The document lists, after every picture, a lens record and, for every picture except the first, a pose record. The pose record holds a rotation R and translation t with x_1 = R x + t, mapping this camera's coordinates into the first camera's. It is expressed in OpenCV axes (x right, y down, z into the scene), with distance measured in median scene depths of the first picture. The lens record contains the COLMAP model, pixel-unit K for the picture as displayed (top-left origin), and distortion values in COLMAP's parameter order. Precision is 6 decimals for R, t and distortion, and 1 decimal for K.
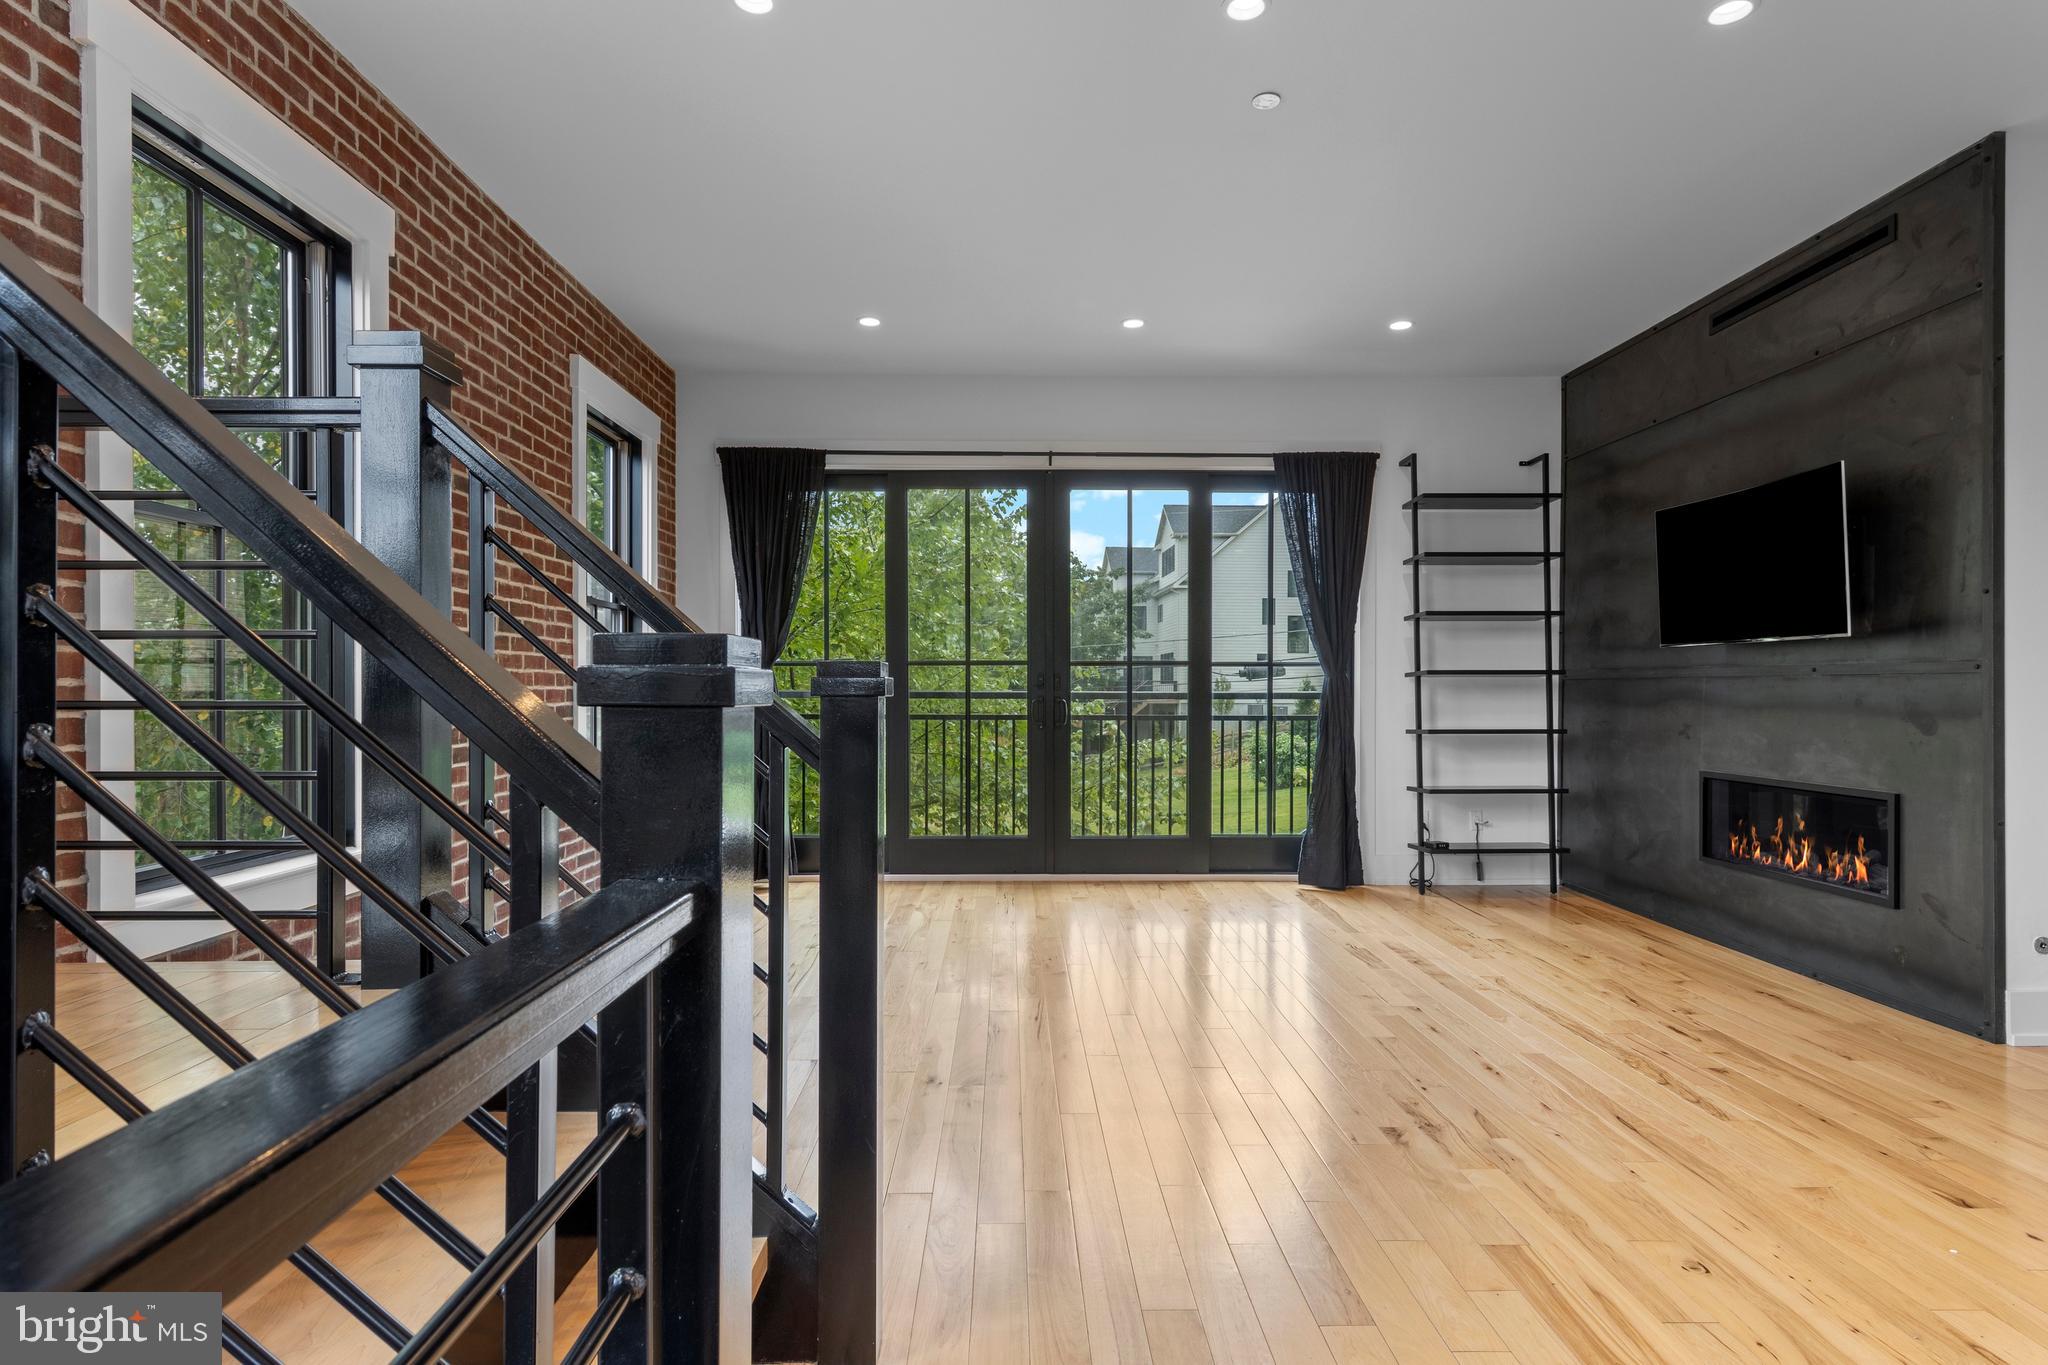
lens RADIAL K [[1053.2, 0, 1030.2], [0, 1053.2, 680.9], [0, 0, 1]] dist [-0.001071, 0.000470]
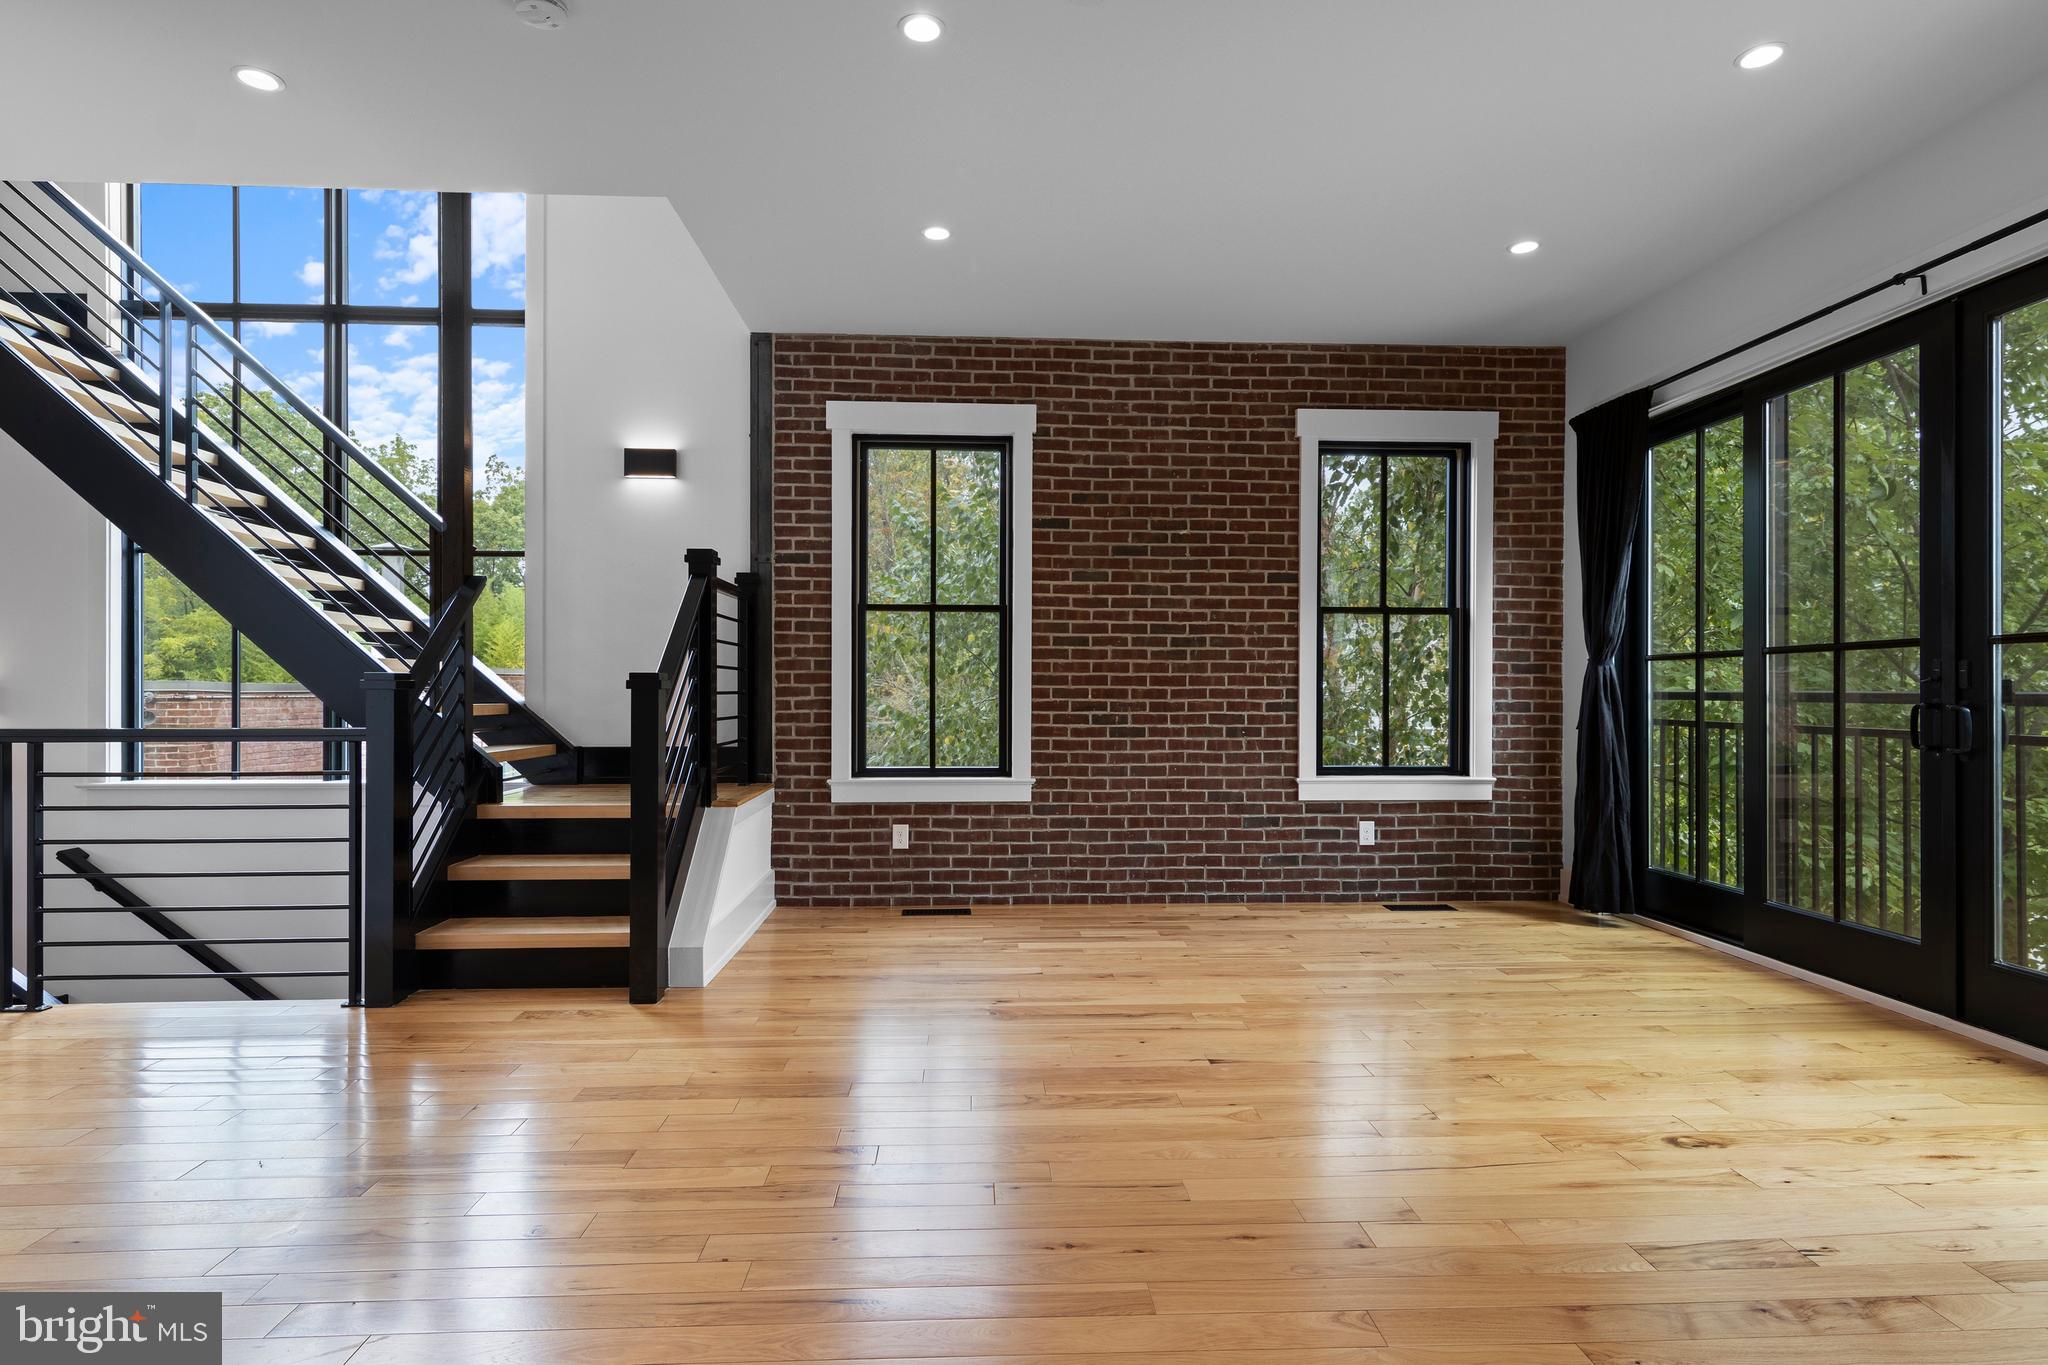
lens RADIAL K [[1053.2, 0, 1029.4], [0, 1053.2, 688.6], [0, 0, 1]] dist [-0.001071, 0.000470]
pose [[0.019575, -0.003304, -0.999803, 1.147316], [0.003752, 0.999988, -0.003231, 0.016846], [0.999801, -0.003688, 0.019587, 1.003512]]
